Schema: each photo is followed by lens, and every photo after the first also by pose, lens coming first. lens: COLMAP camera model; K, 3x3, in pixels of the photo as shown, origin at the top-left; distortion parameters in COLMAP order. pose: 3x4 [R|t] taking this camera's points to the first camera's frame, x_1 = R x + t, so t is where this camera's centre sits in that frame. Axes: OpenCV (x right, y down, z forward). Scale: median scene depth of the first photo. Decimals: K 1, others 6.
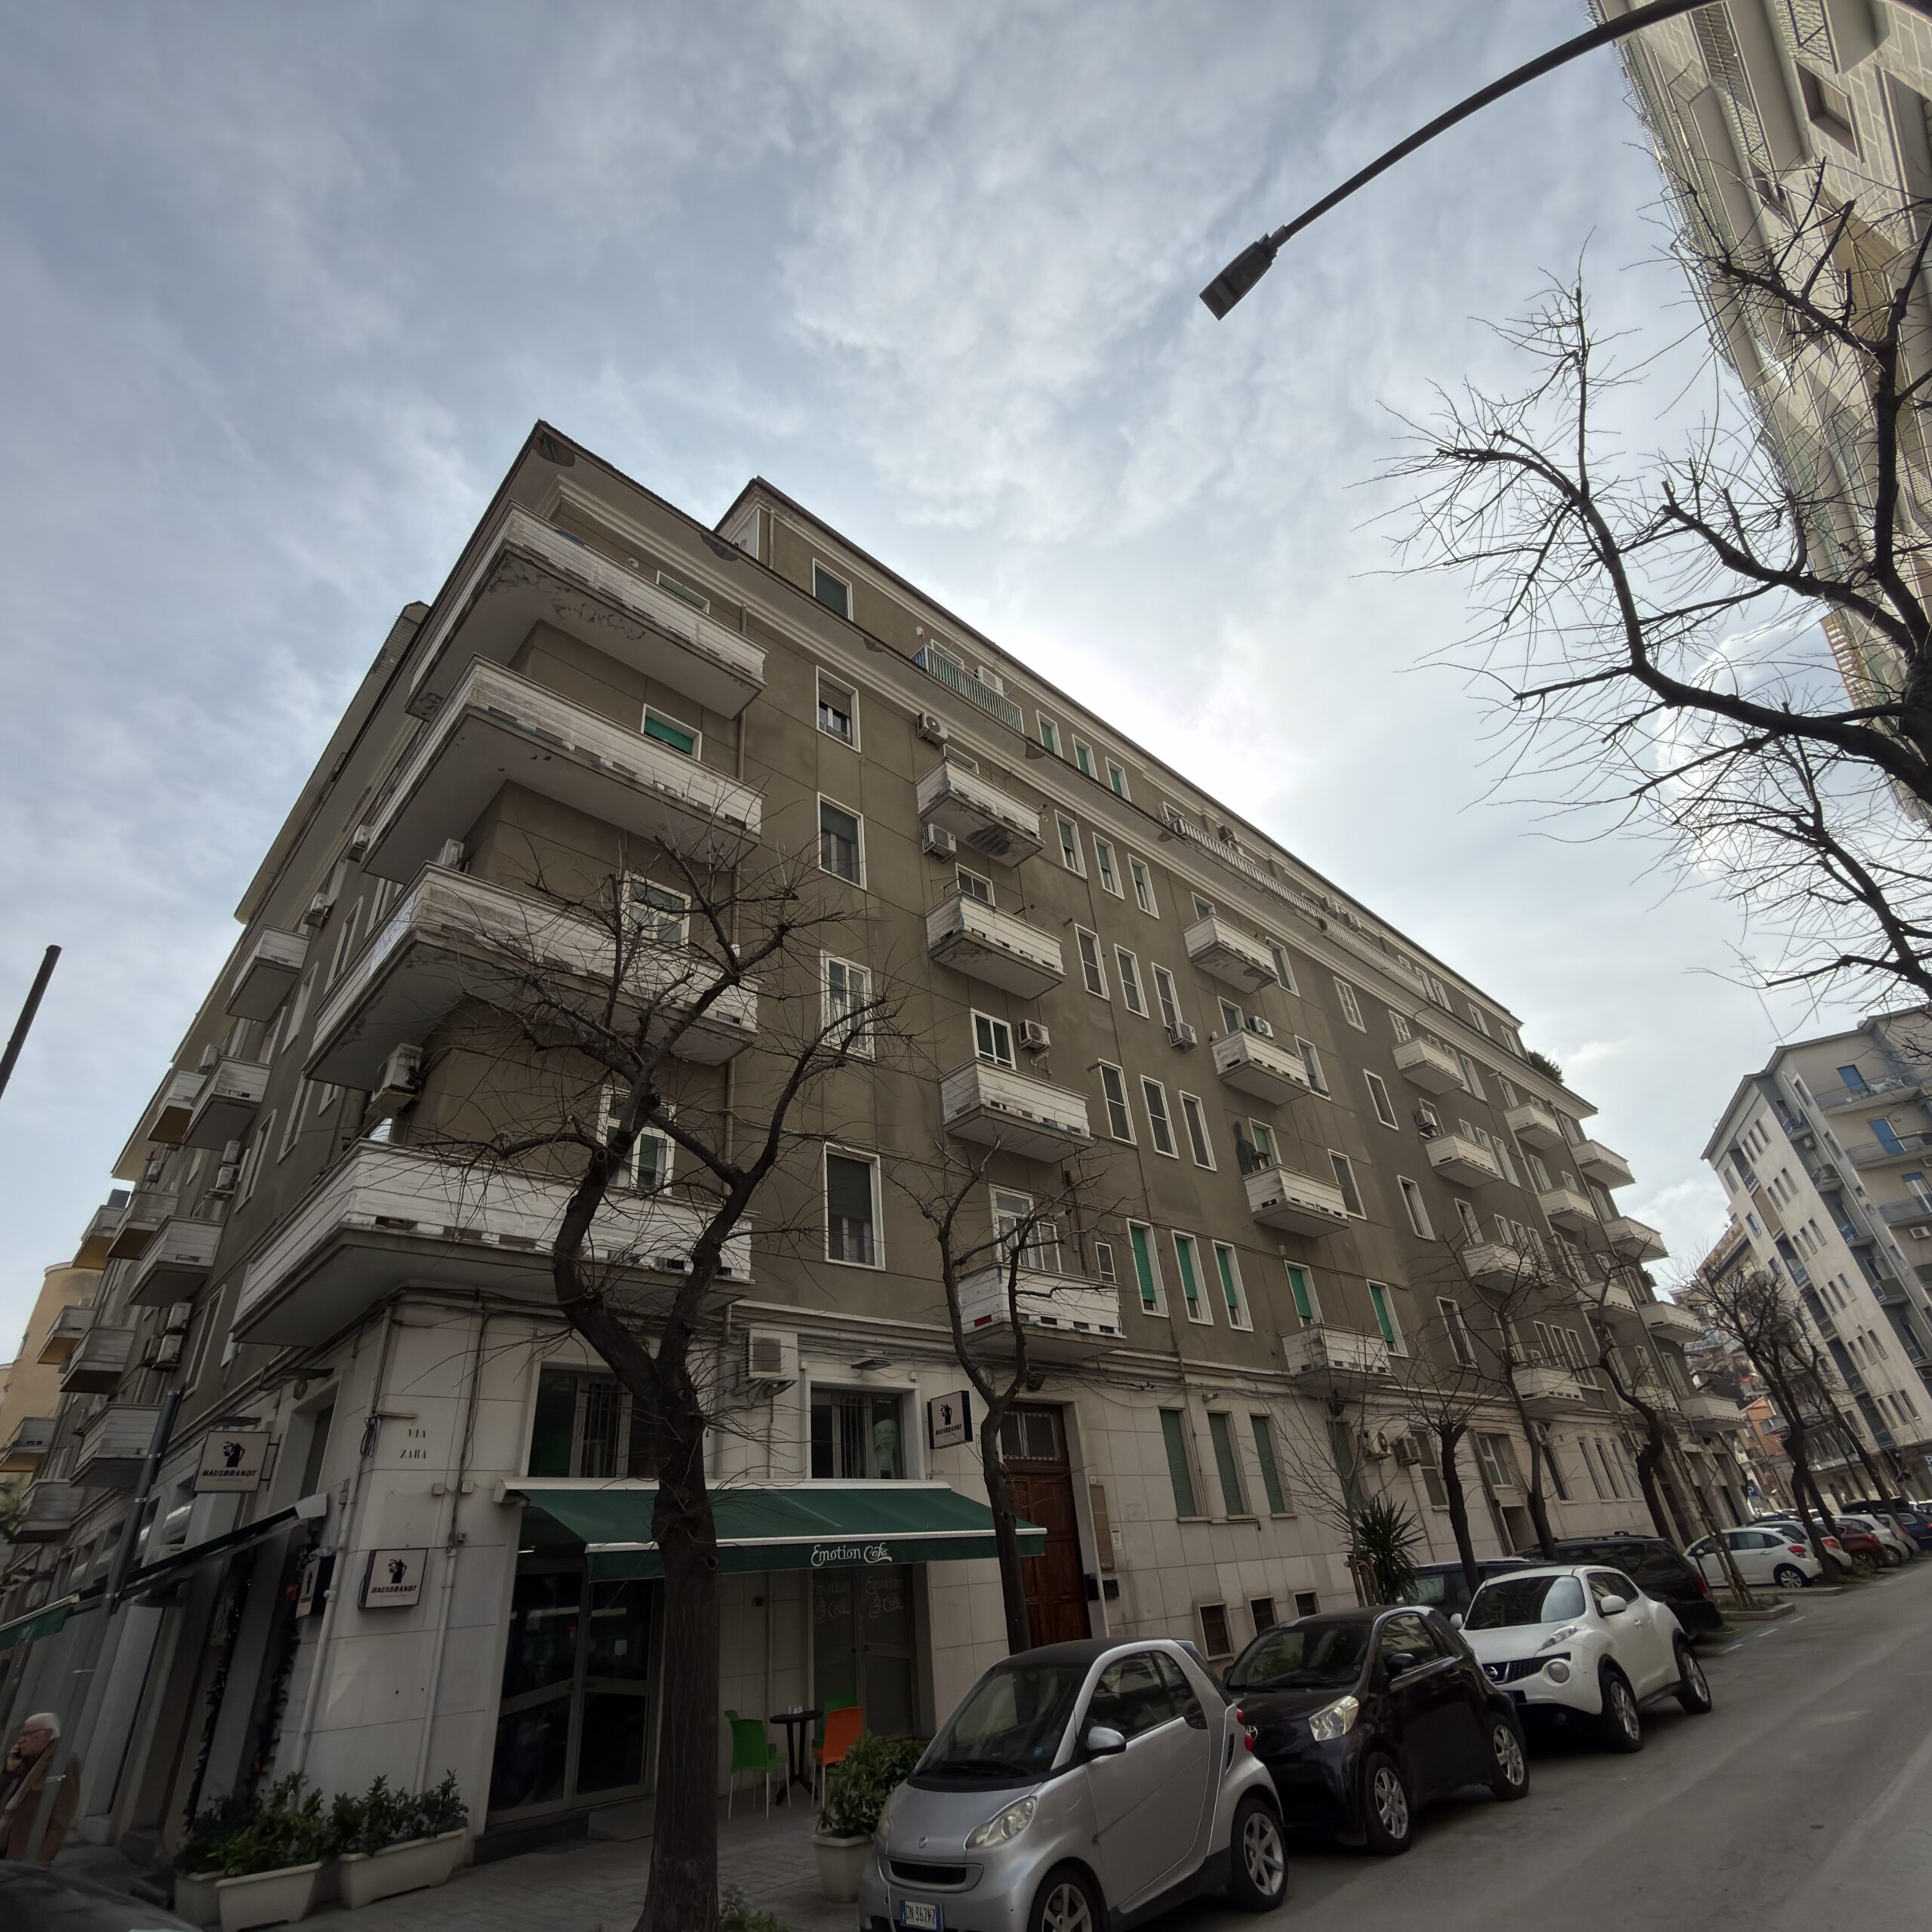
lens RADIAL K [[1022.4, 0, 970.4], [0, 1022.4, 967.9], [0, 0, 1]] dist [0.000107, -0.000728]
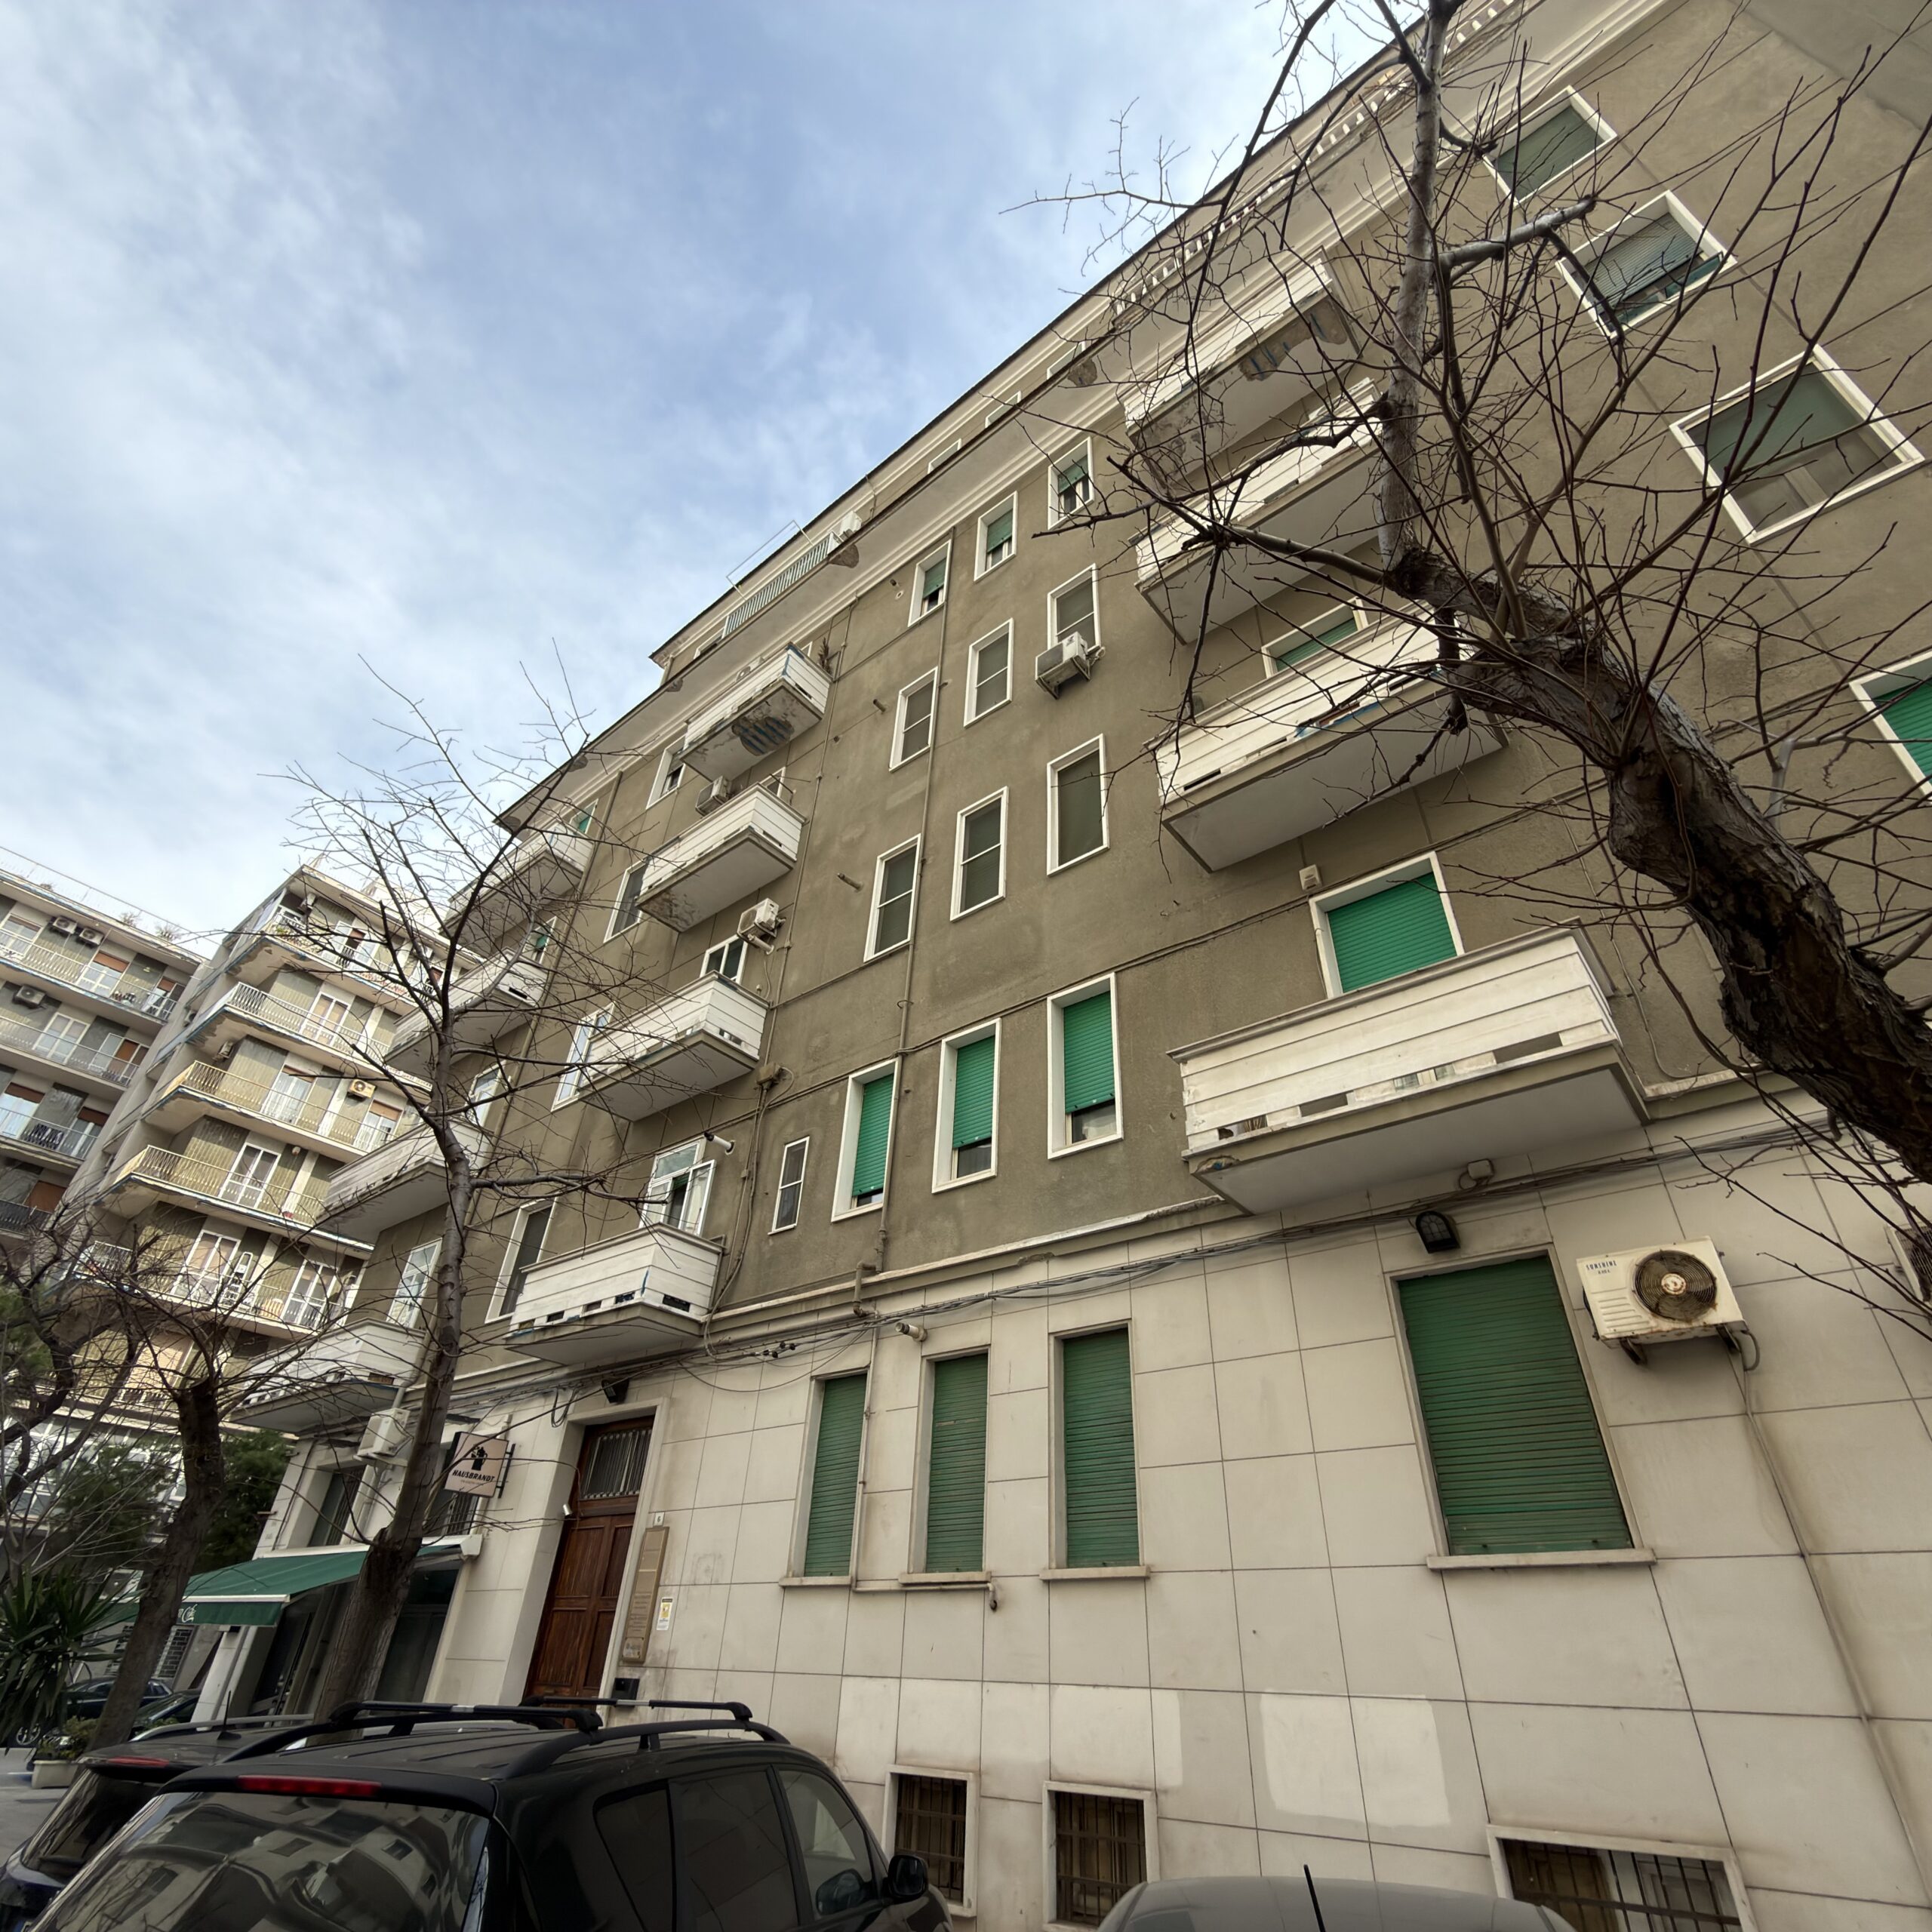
lens RADIAL K [[1022.4, 0, 973.0], [0, 1022.4, 975.4], [0, 0, 1]] dist [0.000107, -0.000728]
pose [[0.134206, -0.479856, -0.867022, 0.754512], [0.485489, 0.794580, -0.364614, 0.476967], [0.863880, -0.371996, 0.339602, 0.918840]]
